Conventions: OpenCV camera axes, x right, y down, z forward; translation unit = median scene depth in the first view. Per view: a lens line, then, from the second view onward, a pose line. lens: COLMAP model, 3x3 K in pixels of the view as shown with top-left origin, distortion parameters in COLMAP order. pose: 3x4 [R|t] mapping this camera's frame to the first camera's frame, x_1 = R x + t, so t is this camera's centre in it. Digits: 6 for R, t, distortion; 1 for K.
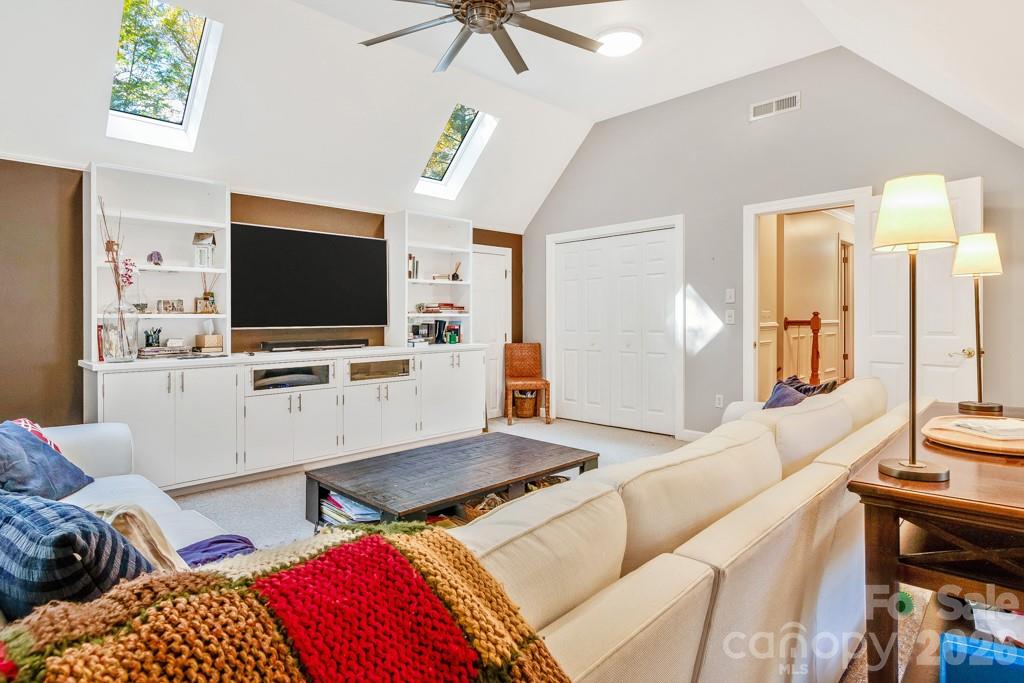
lens RADIAL K [[546.8, 0, 508.8], [0, 546.8, 323.9], [0, 0, 1]] dist [-0.000996, -0.000262]
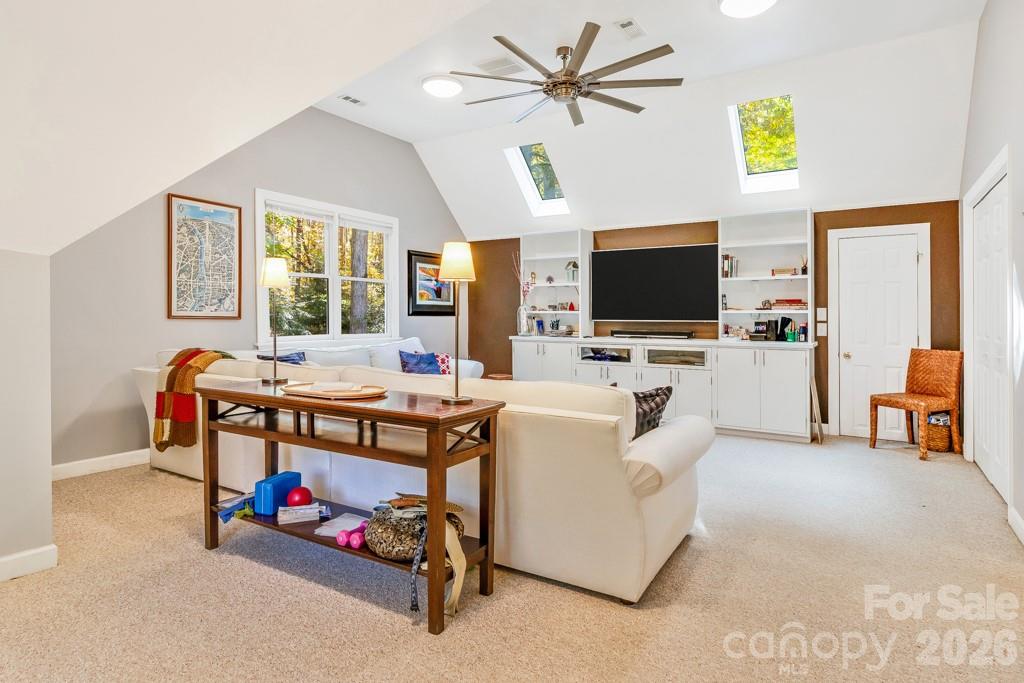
lens RADIAL K [[557.8, 0, 512.0], [0, 557.8, 341.5], [0, 0, 1]] dist [-0.001122, -0.000112]
pose [[0.218948, 0.057539, -0.974039, 0.880333], [-0.013627, 0.998343, 0.055911, -0.015157], [0.975641, 0.001032, 0.219369, 0.387141]]
